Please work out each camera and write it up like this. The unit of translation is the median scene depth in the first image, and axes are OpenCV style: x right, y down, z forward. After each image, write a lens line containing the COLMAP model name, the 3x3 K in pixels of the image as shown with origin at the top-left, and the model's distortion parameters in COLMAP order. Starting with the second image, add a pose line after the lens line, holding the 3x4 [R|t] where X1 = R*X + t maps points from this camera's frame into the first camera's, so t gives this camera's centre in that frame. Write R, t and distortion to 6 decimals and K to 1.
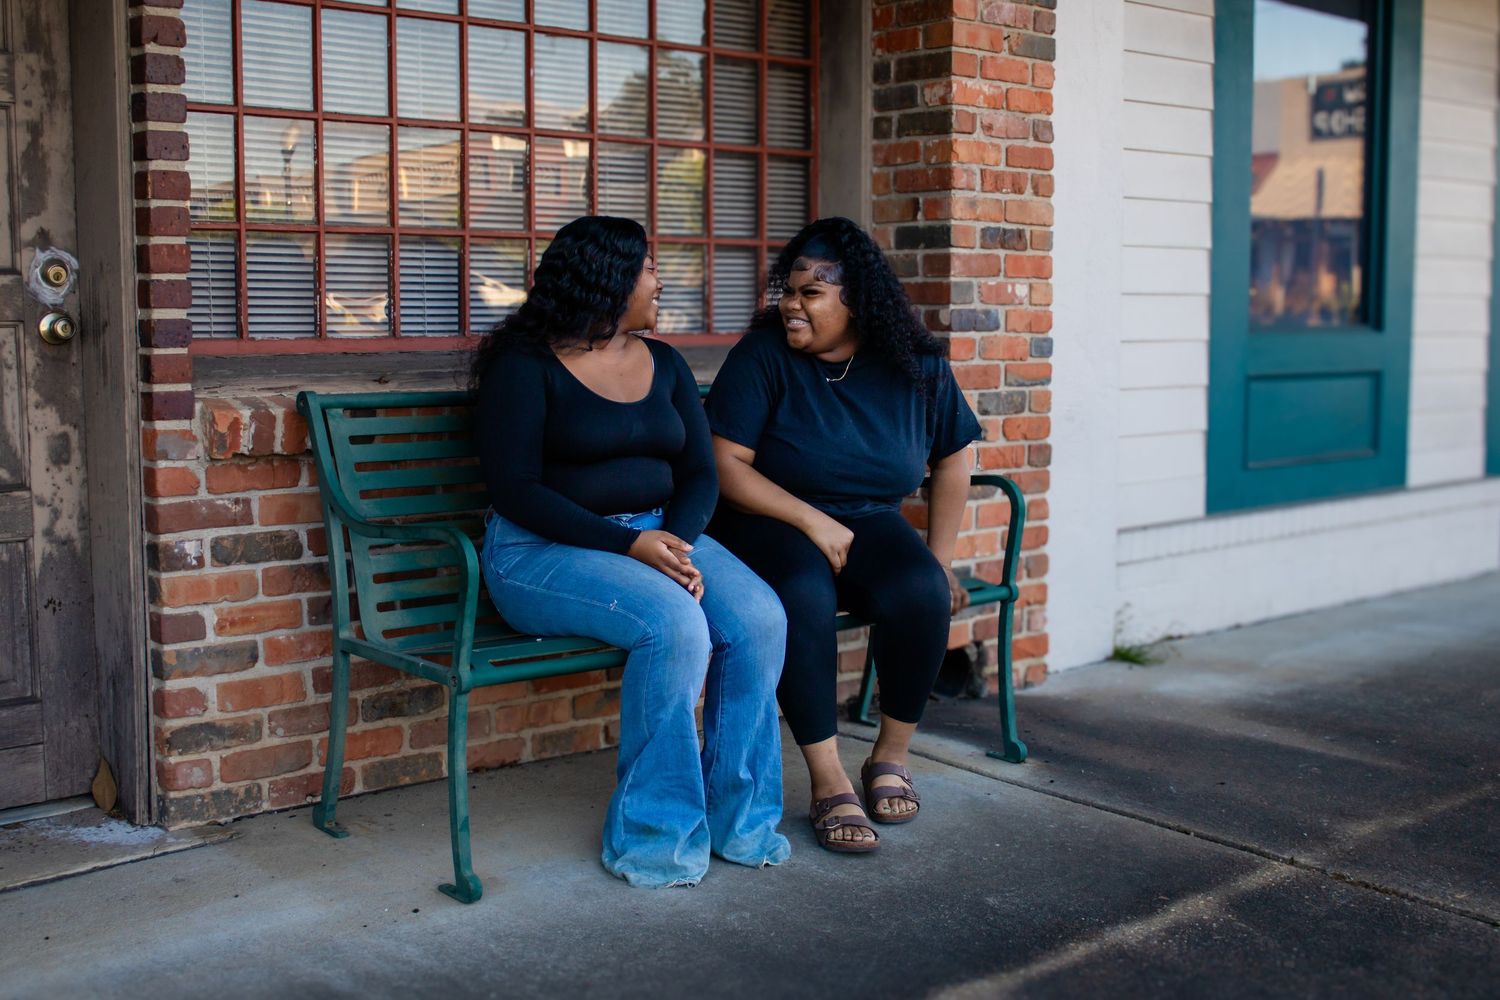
lens RADIAL K [[1773.0, 0, 752.6], [0, 1773.0, 506.0], [0, 0, 1]] dist [-0.032309, 0.000000]
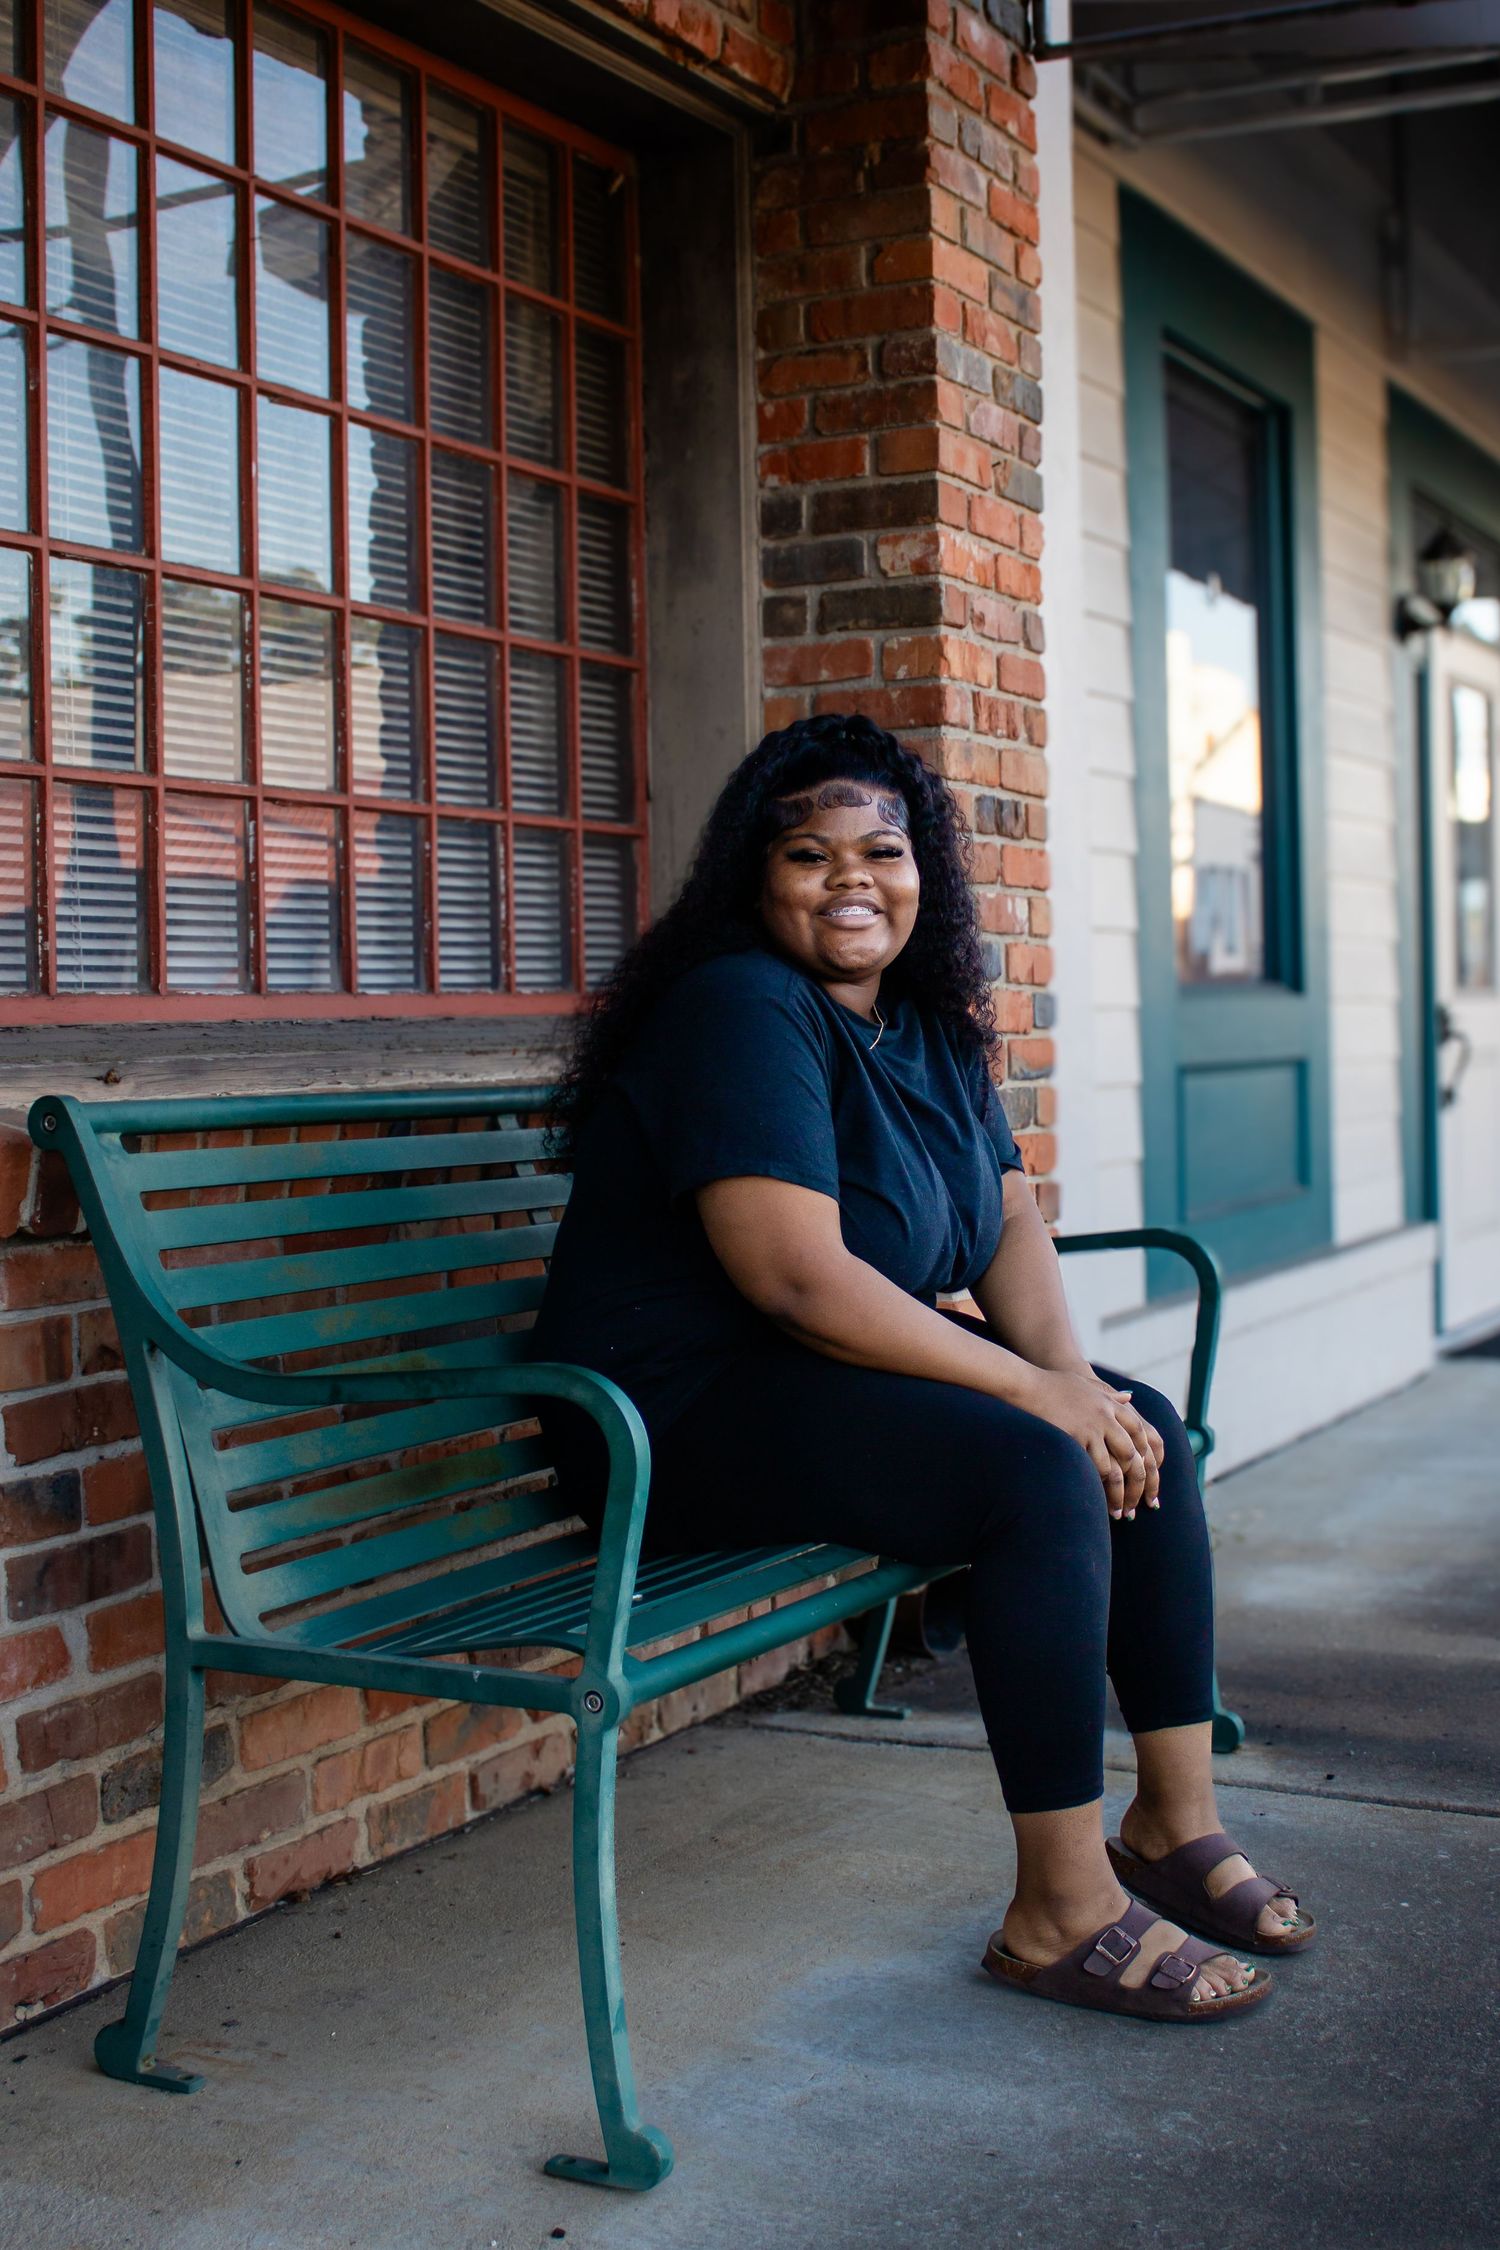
lens RADIAL K [[2833.1, 0, 749.8], [0, 2833.1, 1118.4], [0, 0, 1]] dist [-0.059379, 0.000000]
pose [[0.926318, -0.033234, 0.375274, -0.282264], [0.063523, 0.995618, -0.068628, 0.001013], [-0.371349, 0.087410, 0.924370, 0.214407]]
